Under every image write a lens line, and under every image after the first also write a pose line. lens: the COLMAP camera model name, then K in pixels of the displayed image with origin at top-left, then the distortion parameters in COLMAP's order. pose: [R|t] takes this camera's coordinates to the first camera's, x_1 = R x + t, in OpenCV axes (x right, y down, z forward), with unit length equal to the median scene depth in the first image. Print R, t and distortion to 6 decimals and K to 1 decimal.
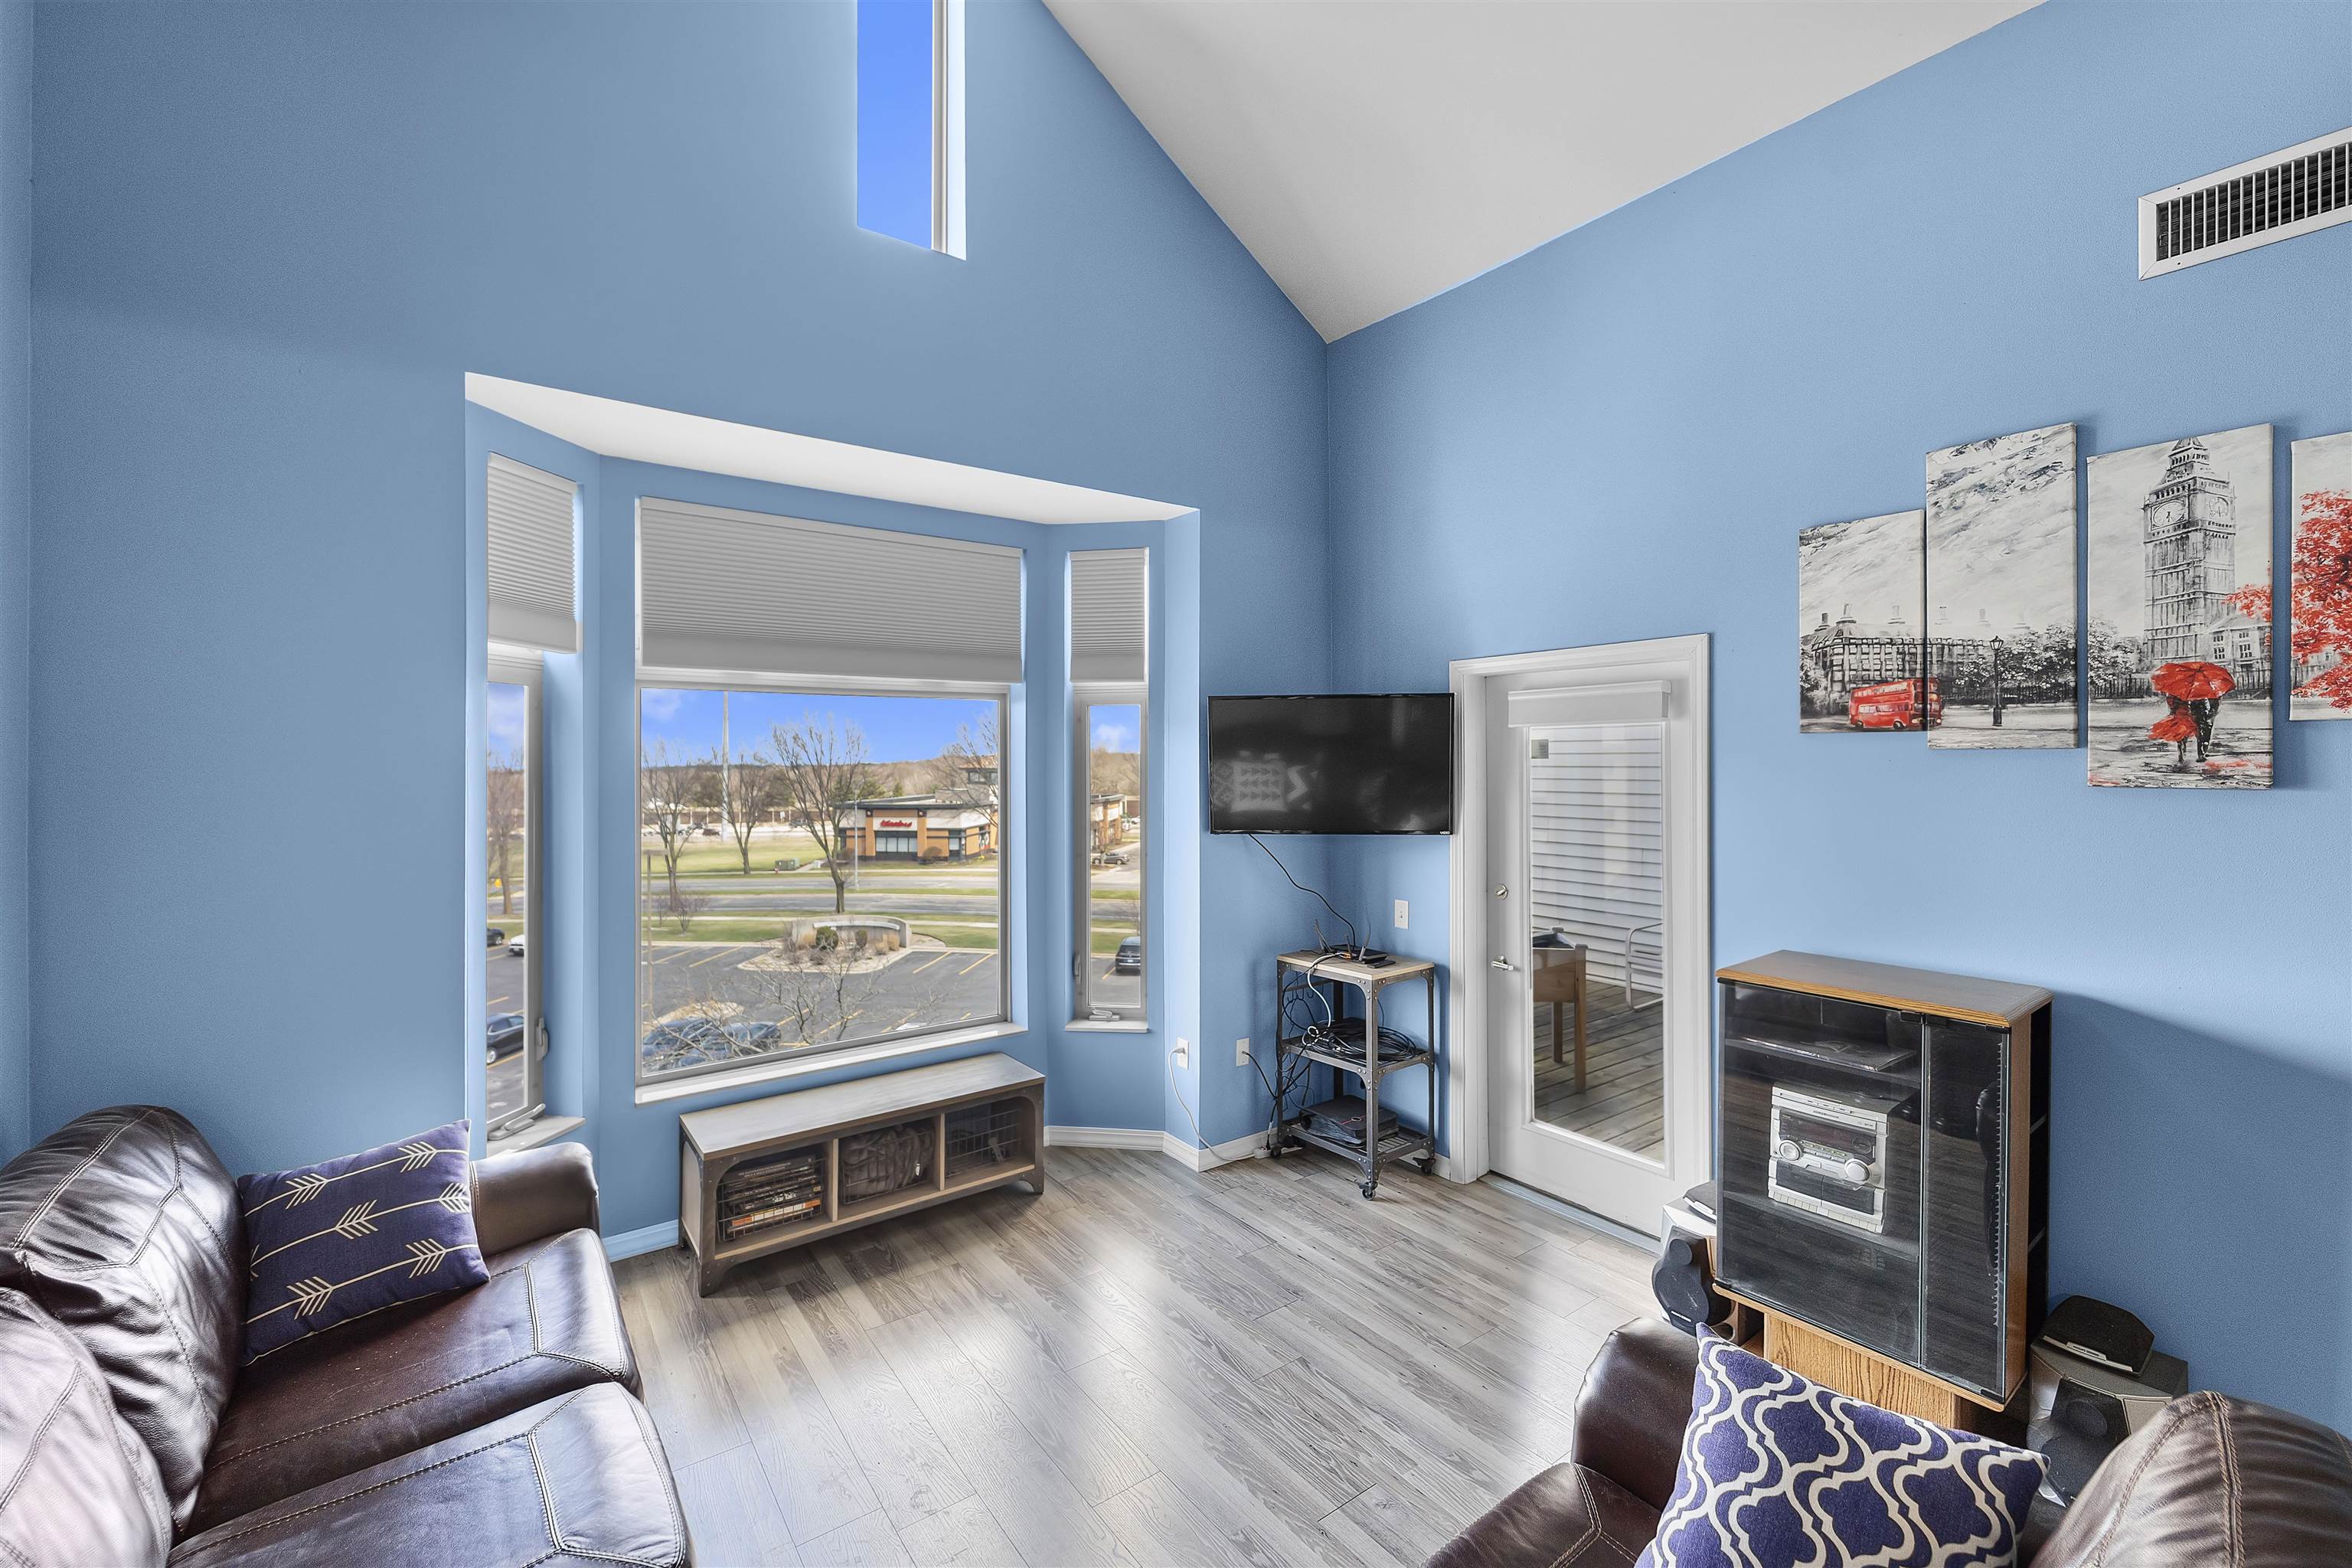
lens RADIAL K [[951.3, 0, 1163.1], [0, 951.3, 760.7], [0, 0, 1]] dist [0.001836, -0.001530]
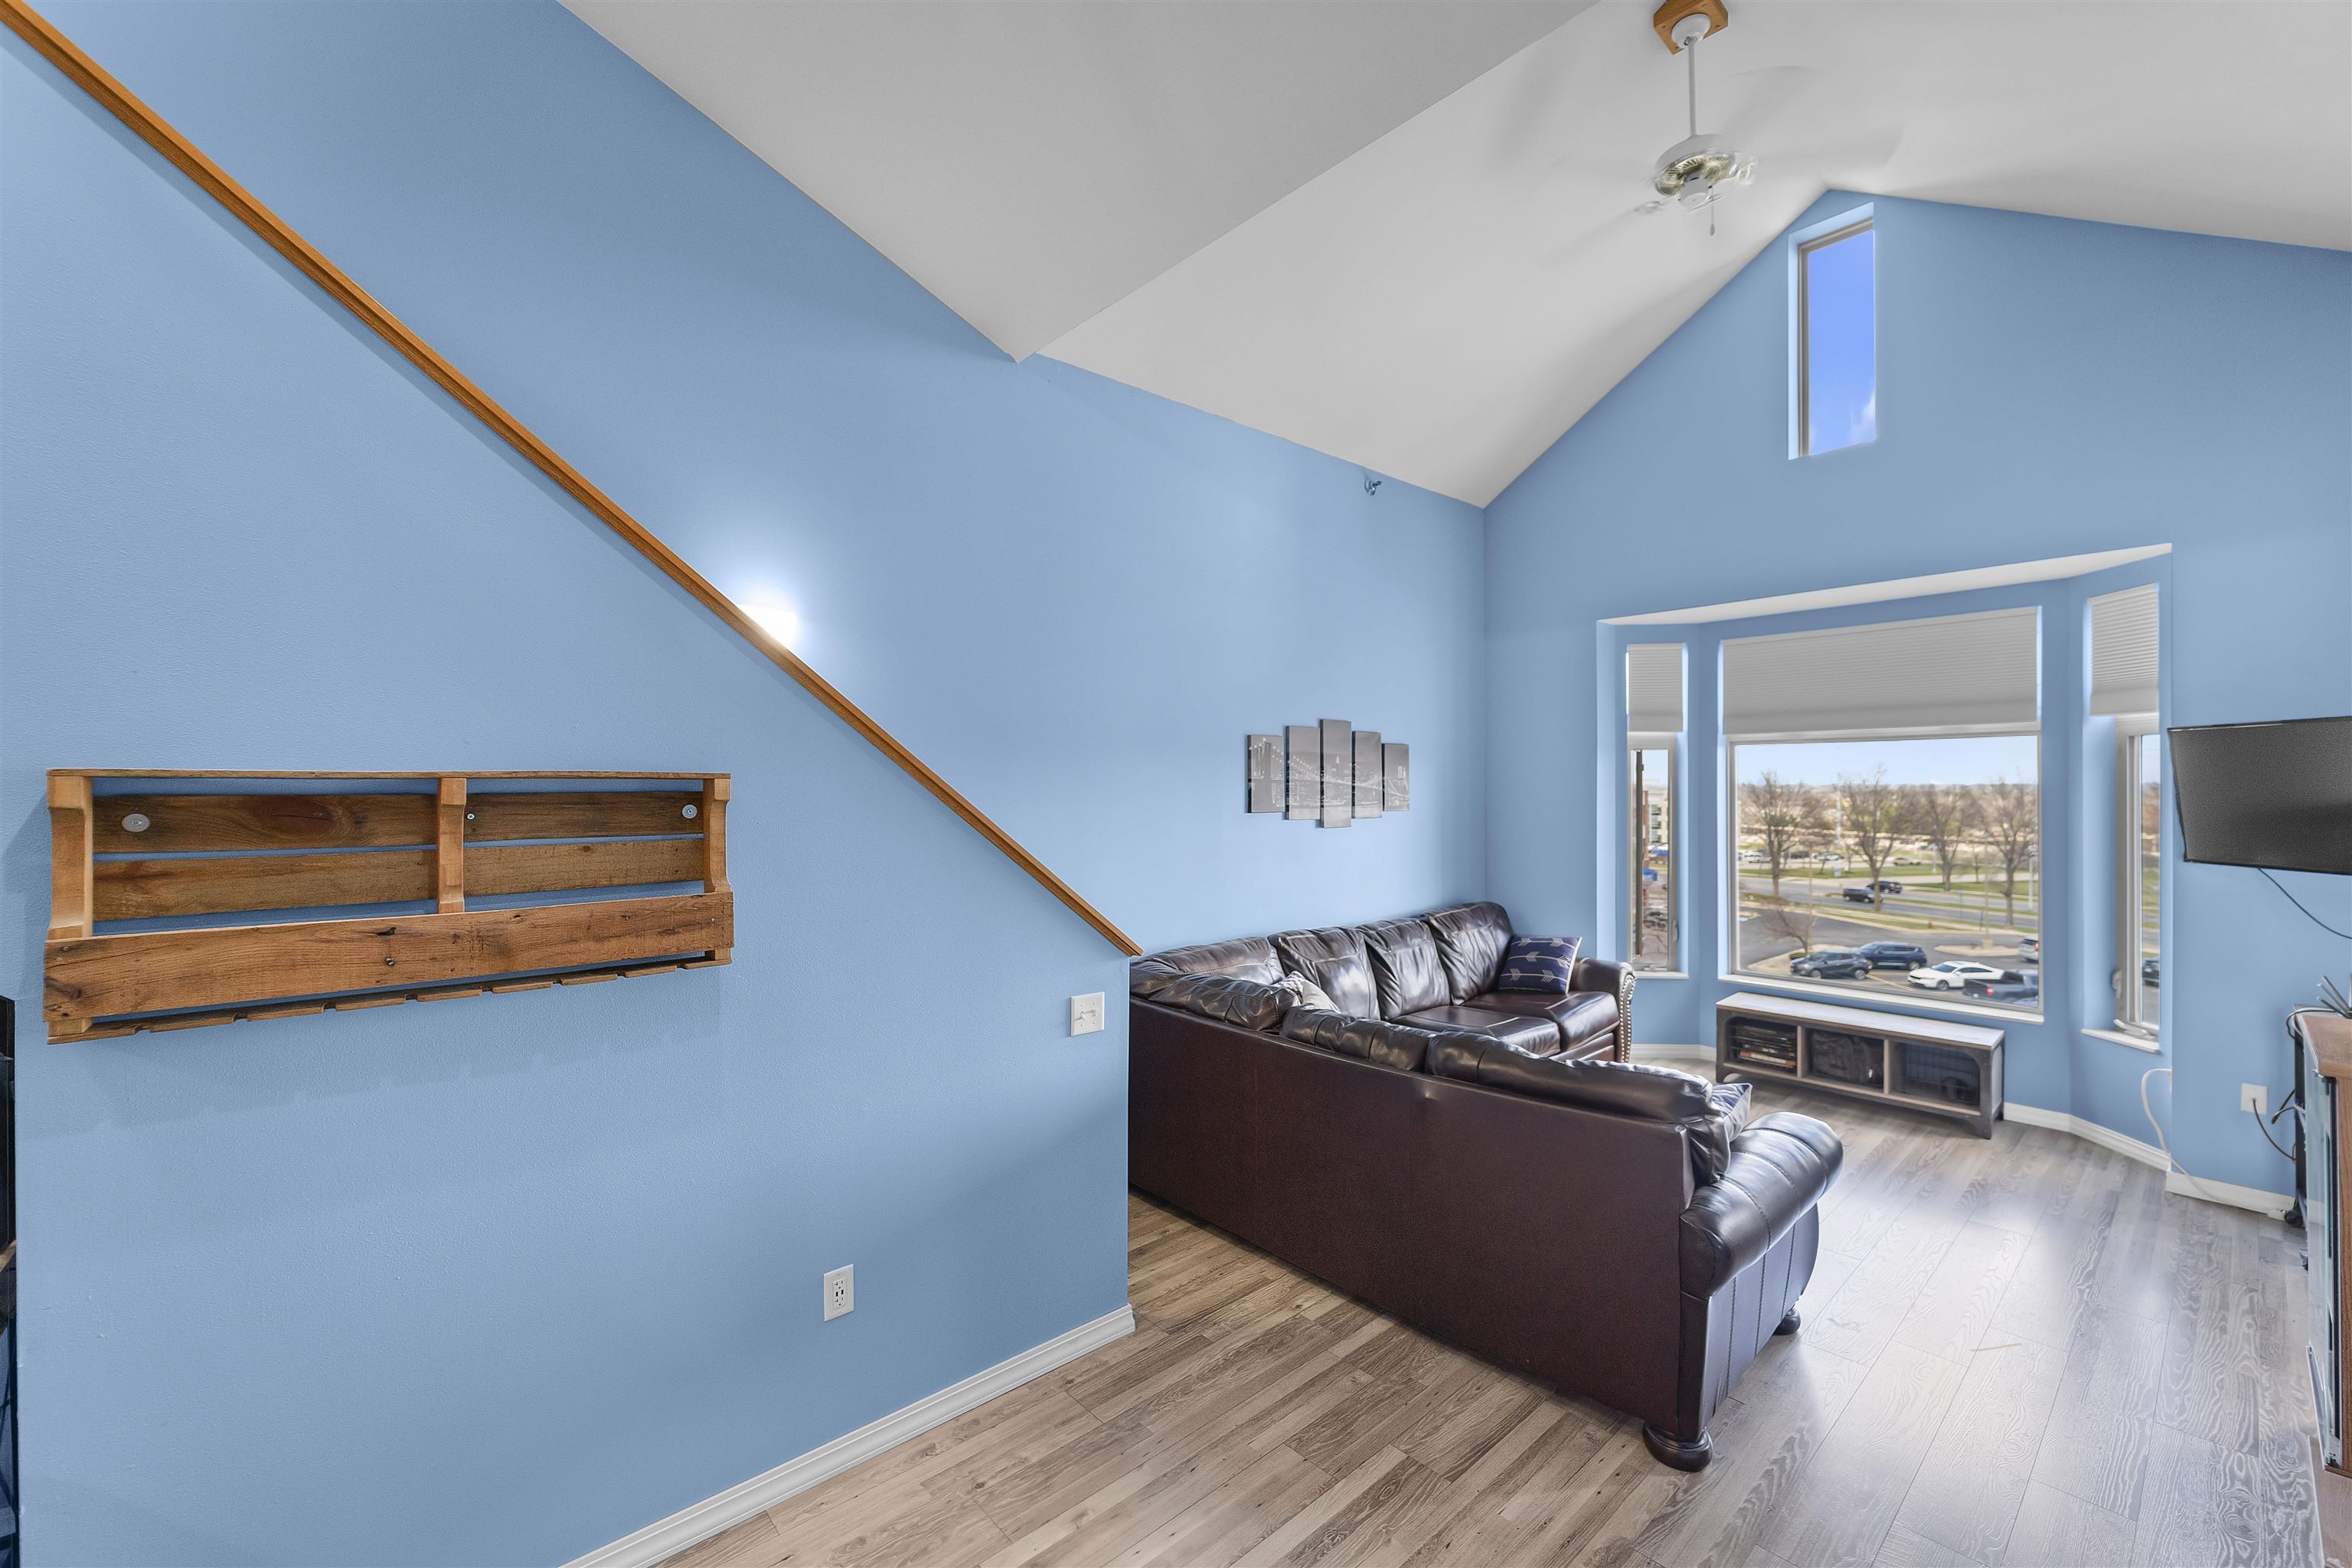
lens RADIAL K [[951.3, 0, 1187.9], [0, 951.3, 783.1], [0, 0, 1]] dist [0.001836, -0.001530]
pose [[0.102034, -0.001348, -0.994780, 1.141448], [0.008297, 0.999965, -0.000504, -0.014999], [0.994746, -0.008202, 0.102041, -0.170147]]
